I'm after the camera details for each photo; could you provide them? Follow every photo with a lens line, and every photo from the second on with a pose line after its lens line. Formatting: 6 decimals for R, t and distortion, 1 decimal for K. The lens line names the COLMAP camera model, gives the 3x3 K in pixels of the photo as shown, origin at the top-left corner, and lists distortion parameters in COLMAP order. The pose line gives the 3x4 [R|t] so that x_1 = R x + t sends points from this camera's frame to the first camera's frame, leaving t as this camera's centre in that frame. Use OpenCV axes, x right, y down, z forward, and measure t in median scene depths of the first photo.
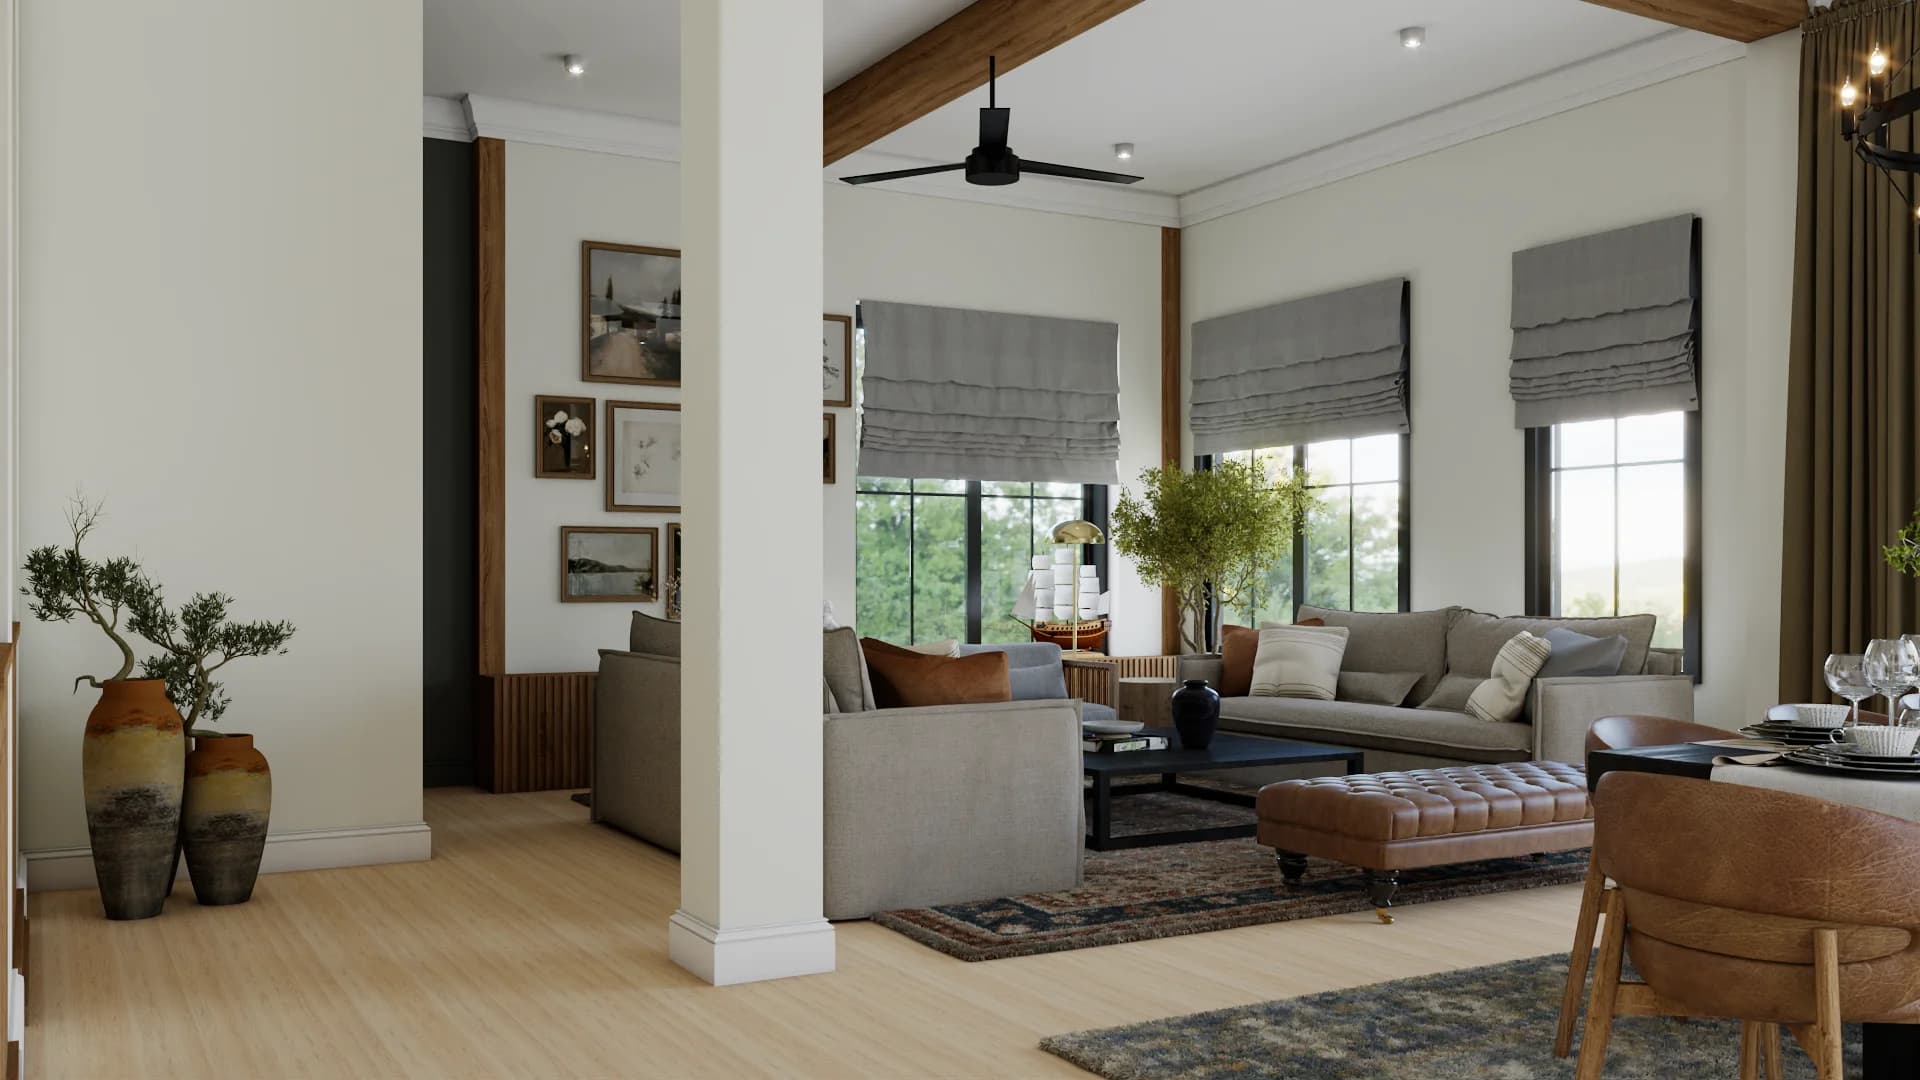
lens RADIAL K [[1662.8, 0, 991.4], [0, 1662.8, 579.4], [0, 0, 1]] dist [0.005183, 0.006711]
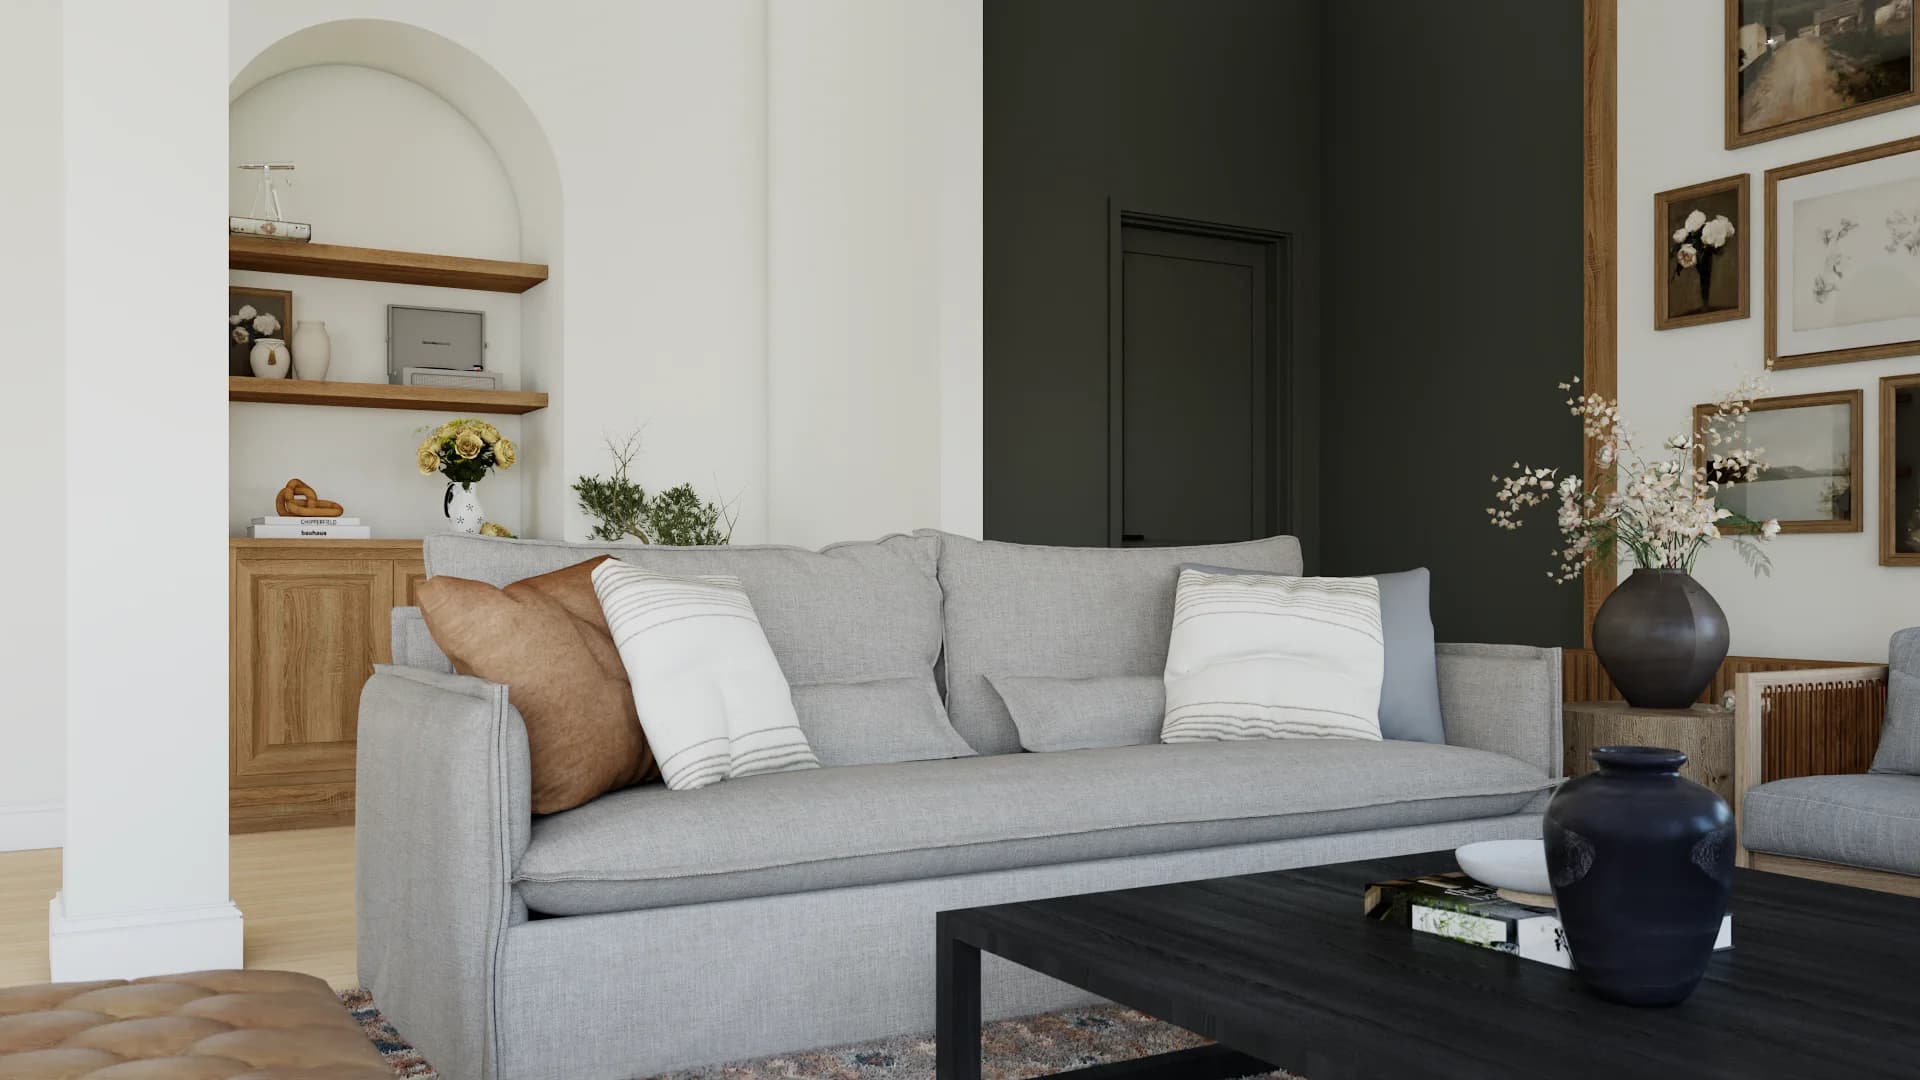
lens RADIAL K [[1662.8, 0, 965.3], [0, 1662.8, 548.0], [0, 0, 1]] dist [0.005183, 0.006711]
pose [[-0.009788, -0.016069, -0.999823, 0.329392], [-0.001940, 0.999869, -0.016051, 0.027915], [0.999950, 0.001782, -0.009818, 0.747641]]
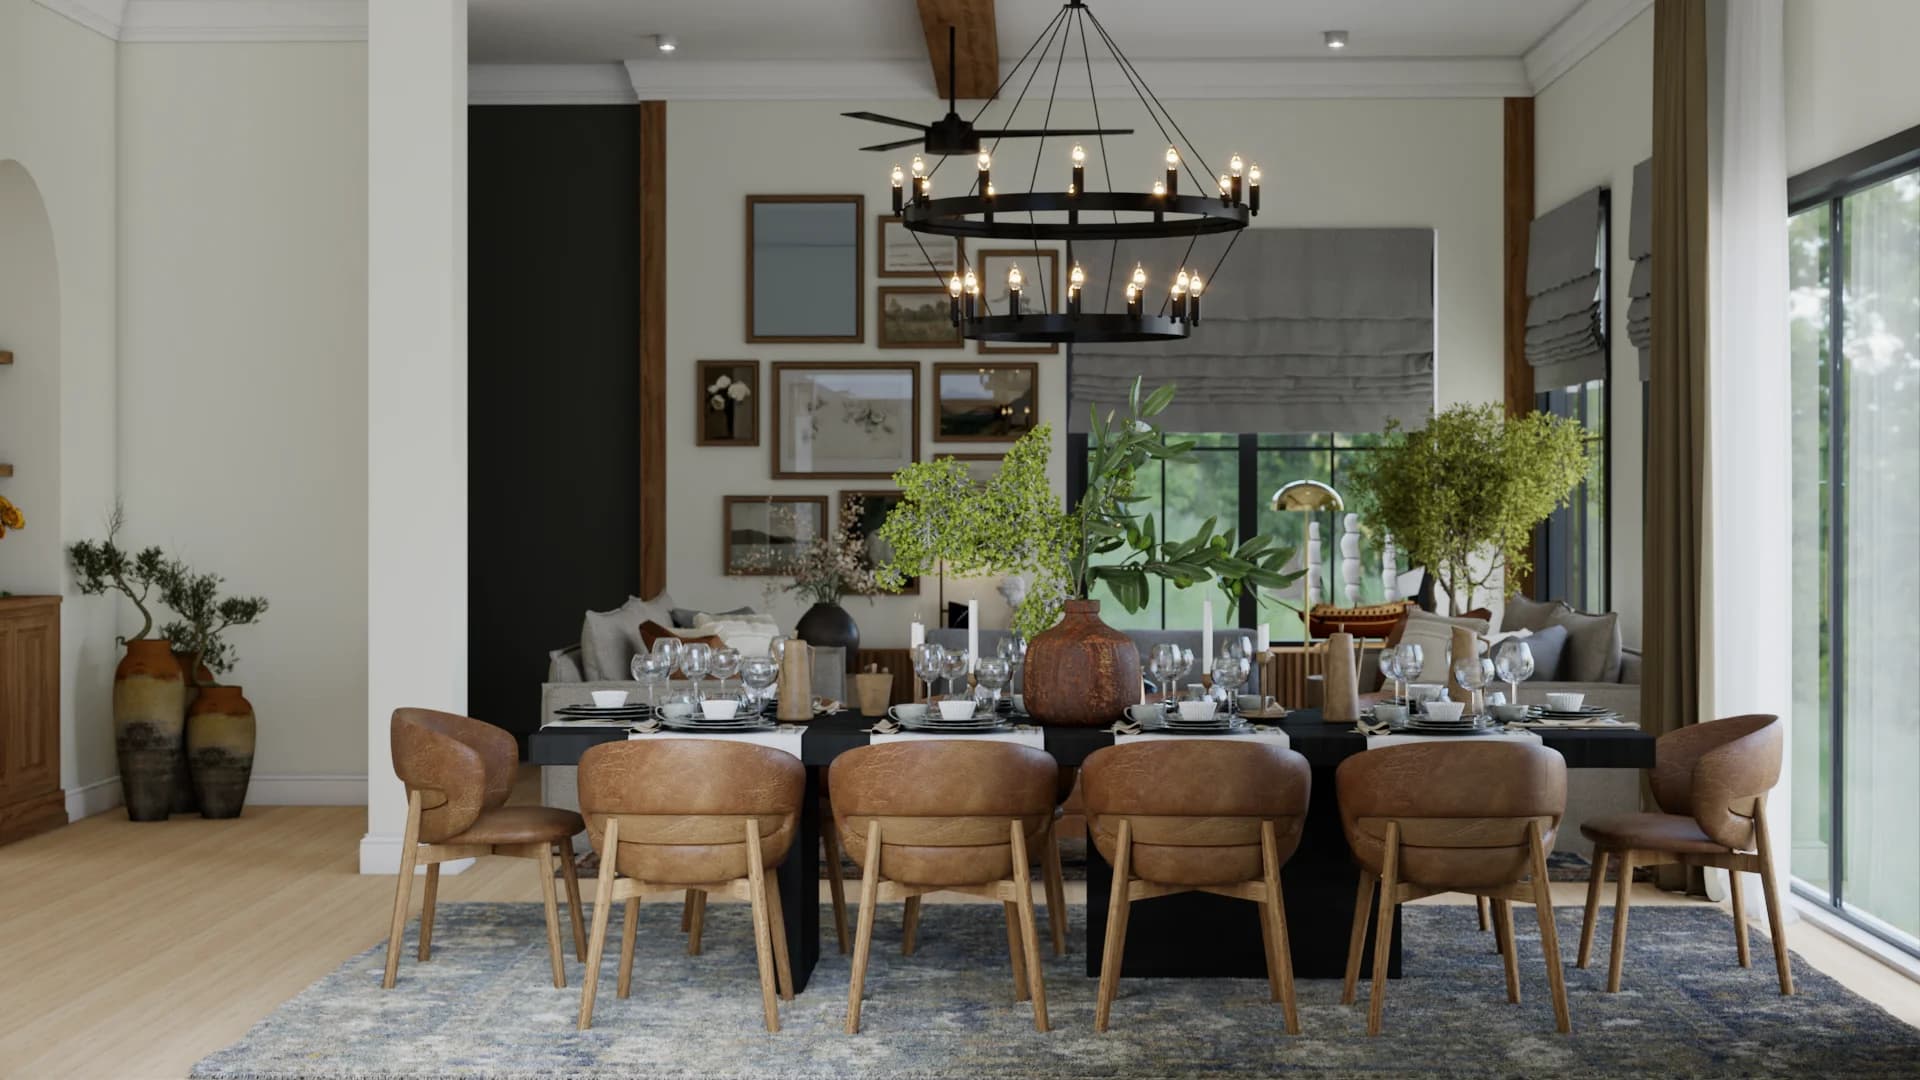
lens RADIAL K [[3119.8, 0, 958.9], [0, 3119.8, 537.6], [0, 0, 1]] dist [-0.055532, 0.000000]
pose [[0.844774, 0.008815, -0.535050, 0.815104], [-0.000457, 0.999876, 0.015751, -0.036369], [0.535122, -0.013061, 0.844674, -0.443266]]
